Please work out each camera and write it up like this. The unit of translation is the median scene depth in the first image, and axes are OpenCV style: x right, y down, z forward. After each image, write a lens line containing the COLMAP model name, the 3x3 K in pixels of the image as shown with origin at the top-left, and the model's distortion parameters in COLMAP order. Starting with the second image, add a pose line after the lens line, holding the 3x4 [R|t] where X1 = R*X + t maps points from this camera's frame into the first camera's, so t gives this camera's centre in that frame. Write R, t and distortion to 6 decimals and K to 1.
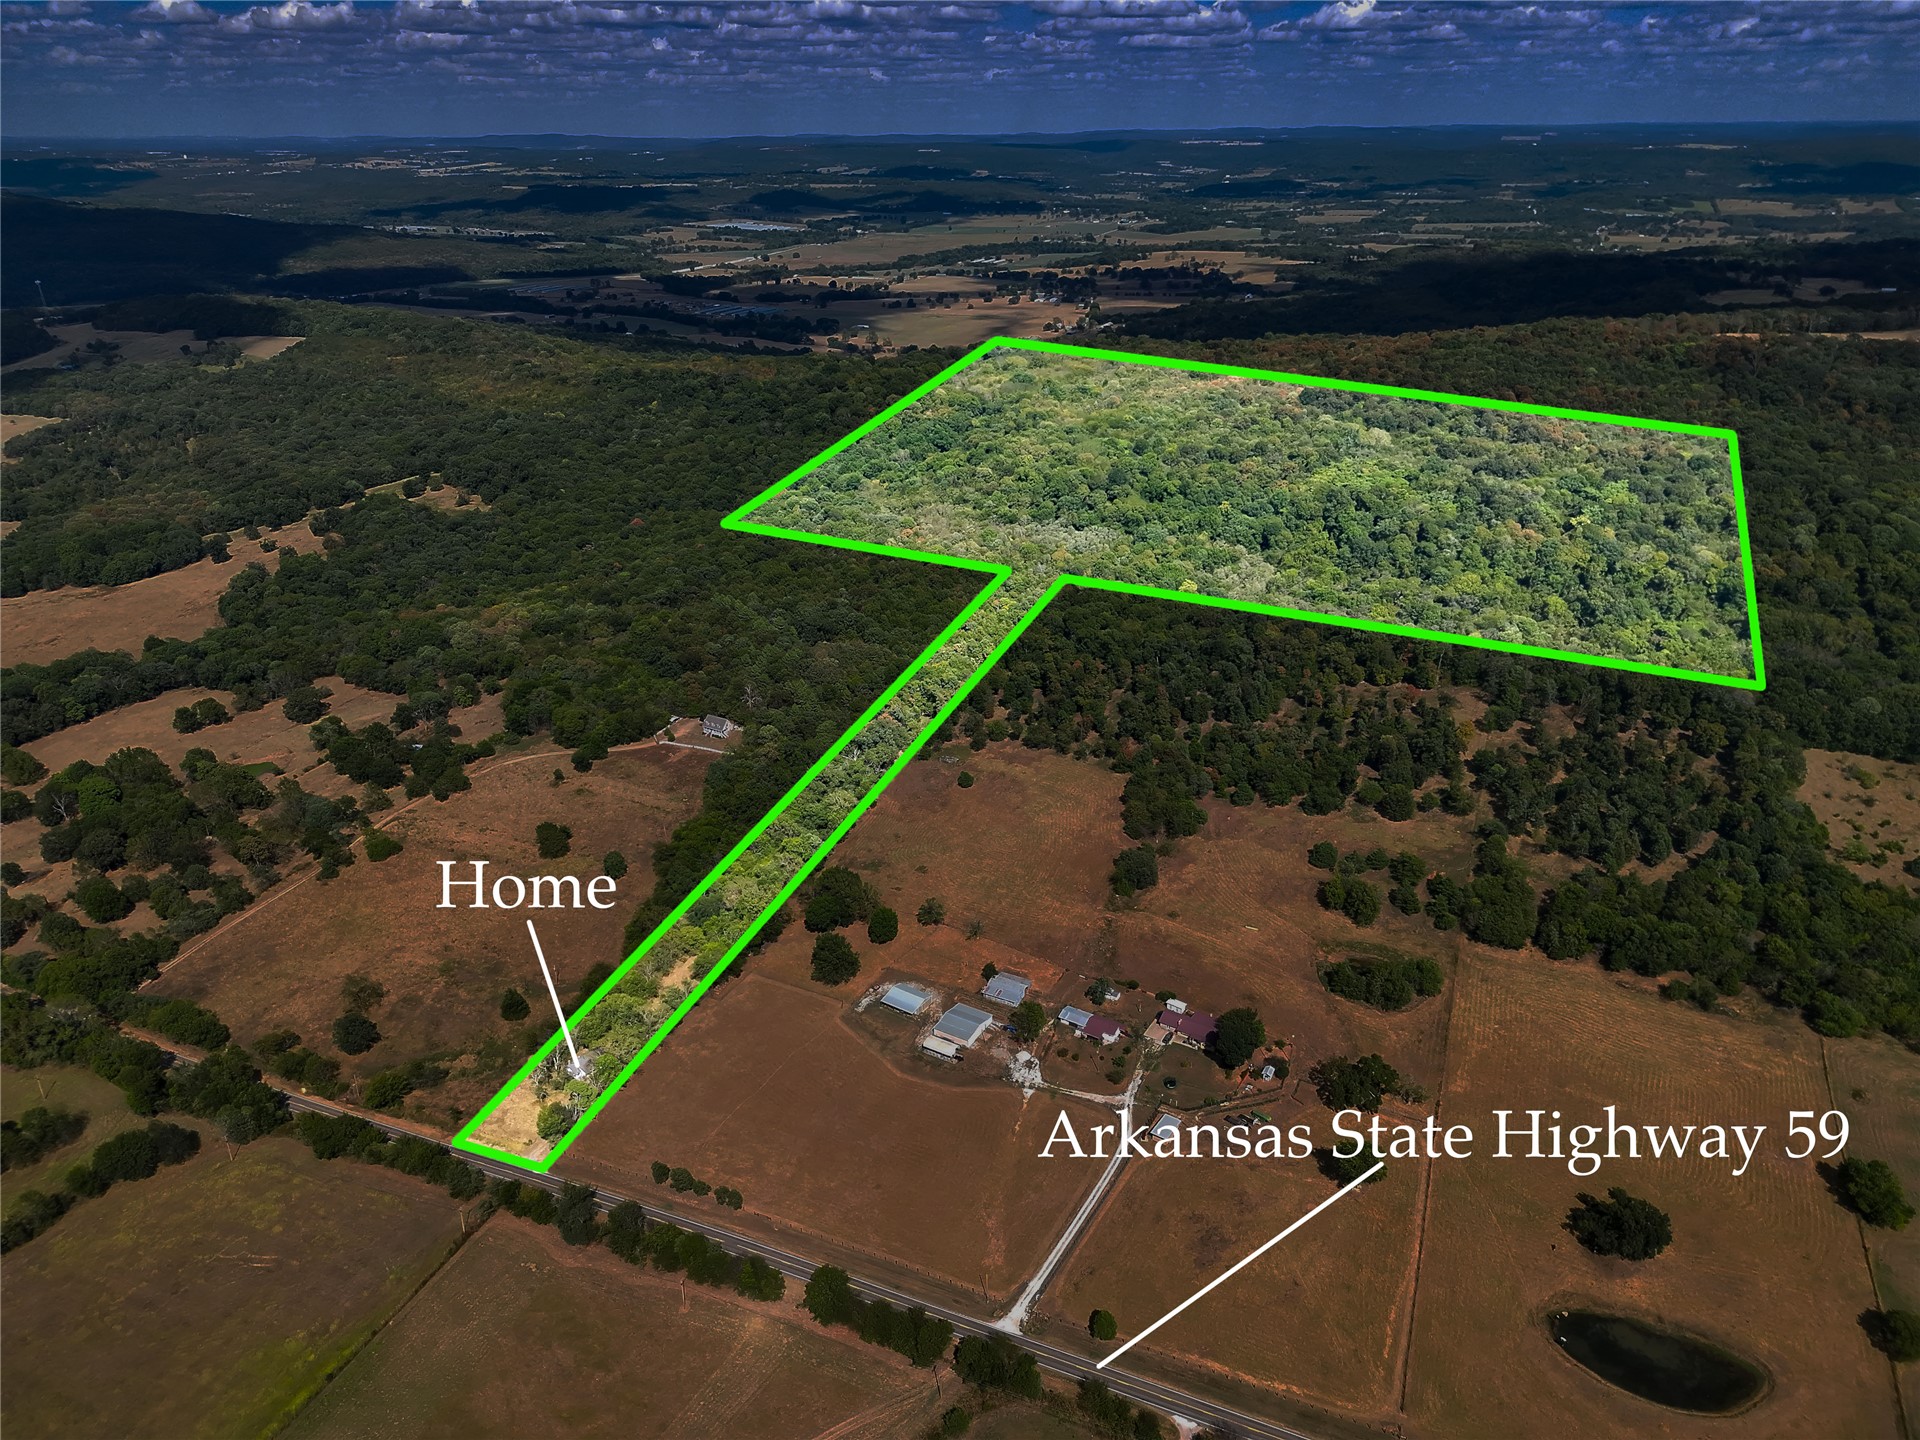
lens RADIAL K [[1507.6, 0, 960.0], [0, 1507.6, 720.0], [0, 0, 1]] dist [0.004580, 0.003196]
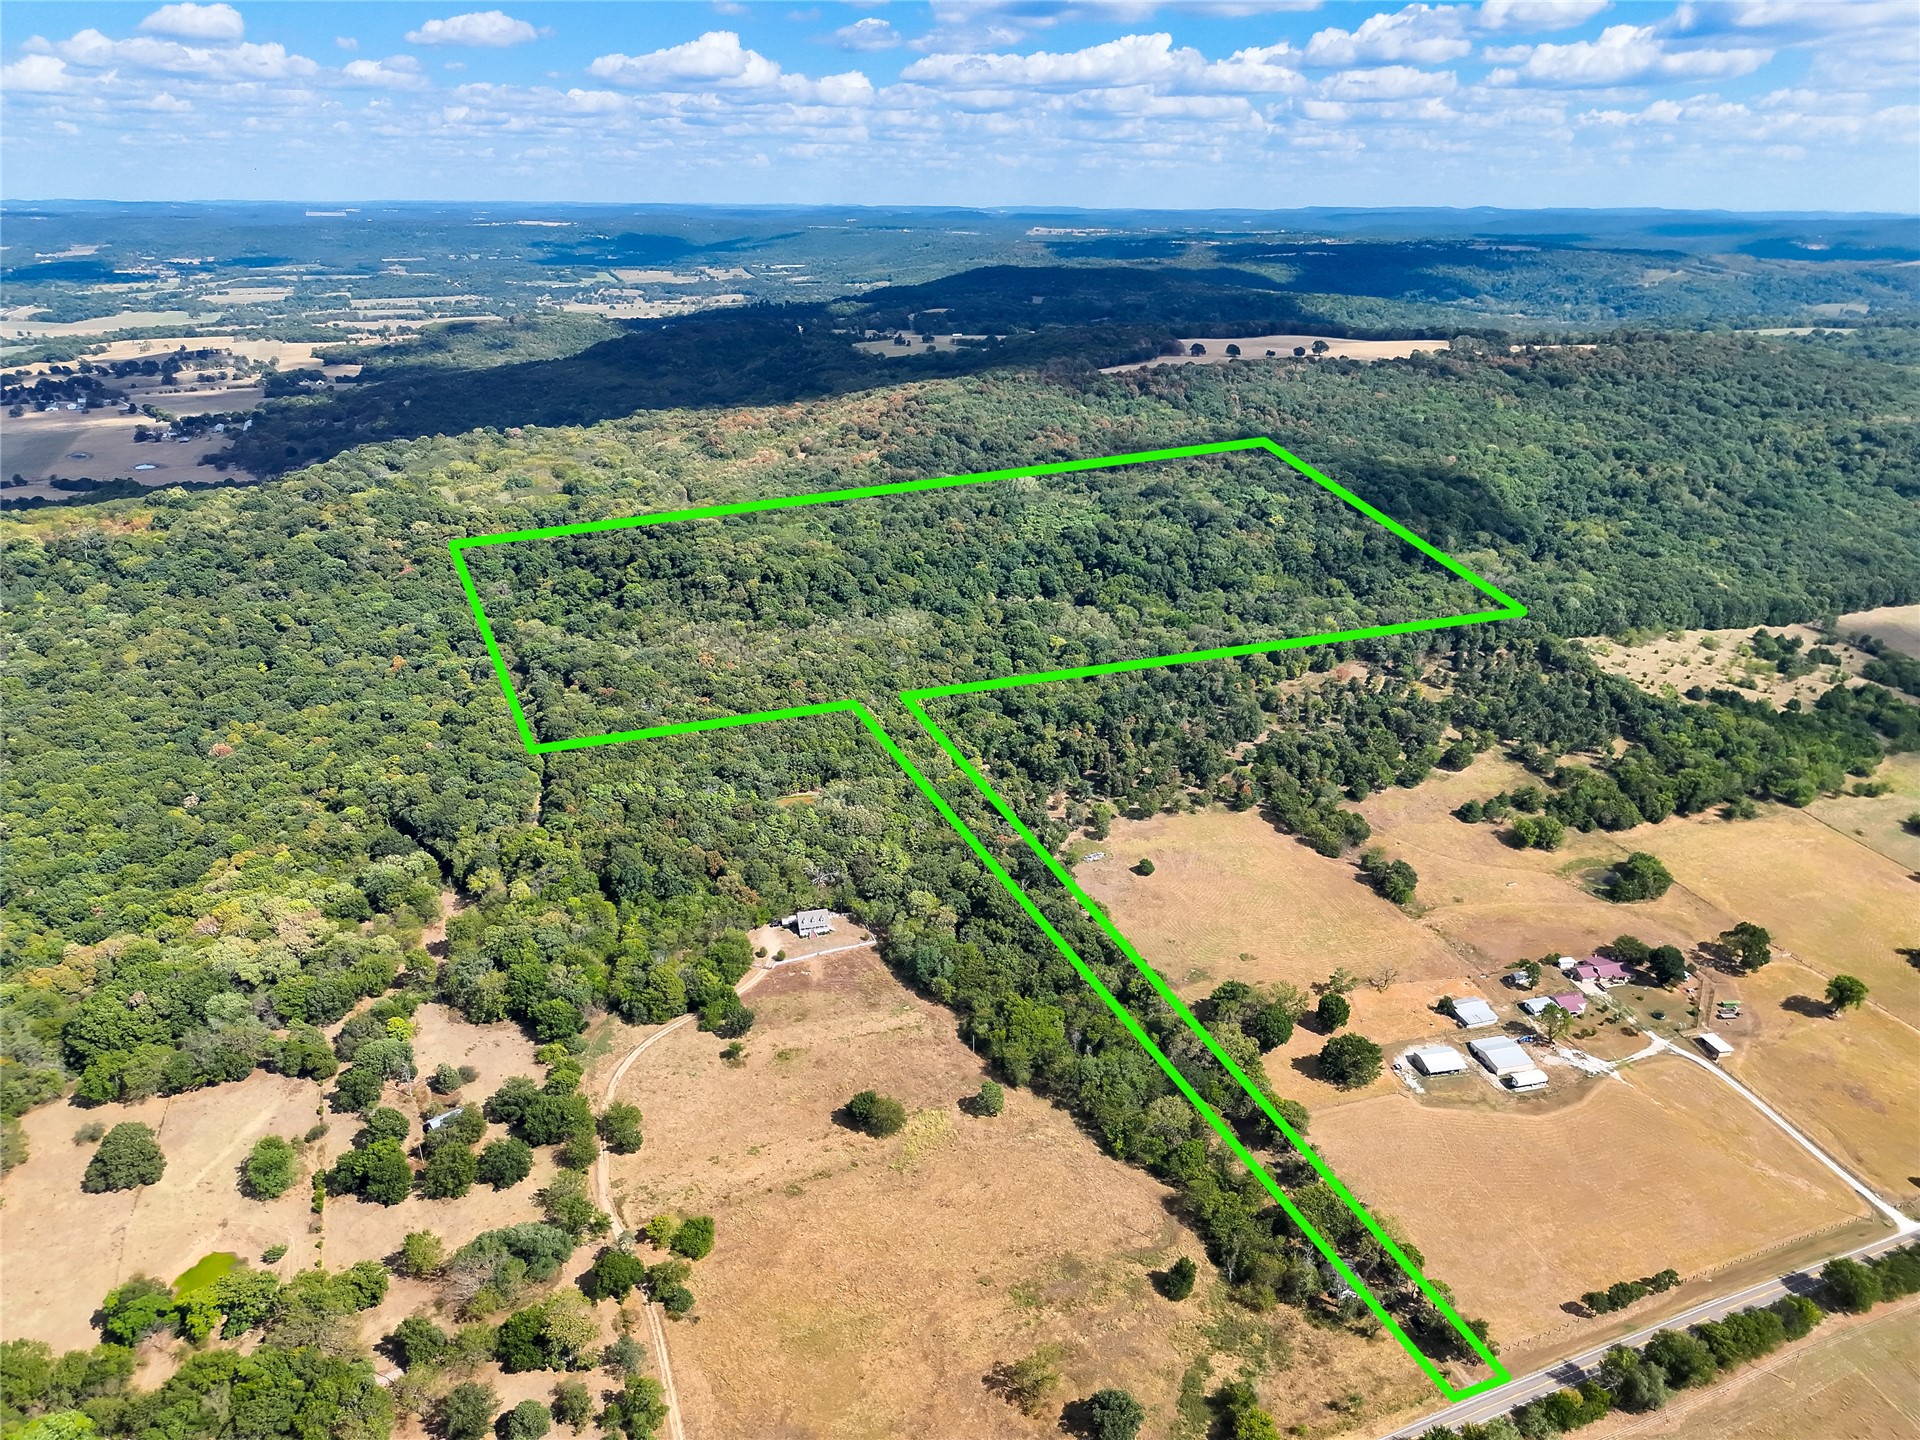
lens RADIAL K [[1507.6, 0, 960.0], [0, 1507.6, 720.0], [0, 0, 1]] dist [0.004580, 0.003196]
pose [[0.641854, -0.236031, 0.729597, -0.220581], [0.271071, 0.959859, 0.072051, -0.044100], [-0.717317, 0.151526, 0.680071, 0.130851]]
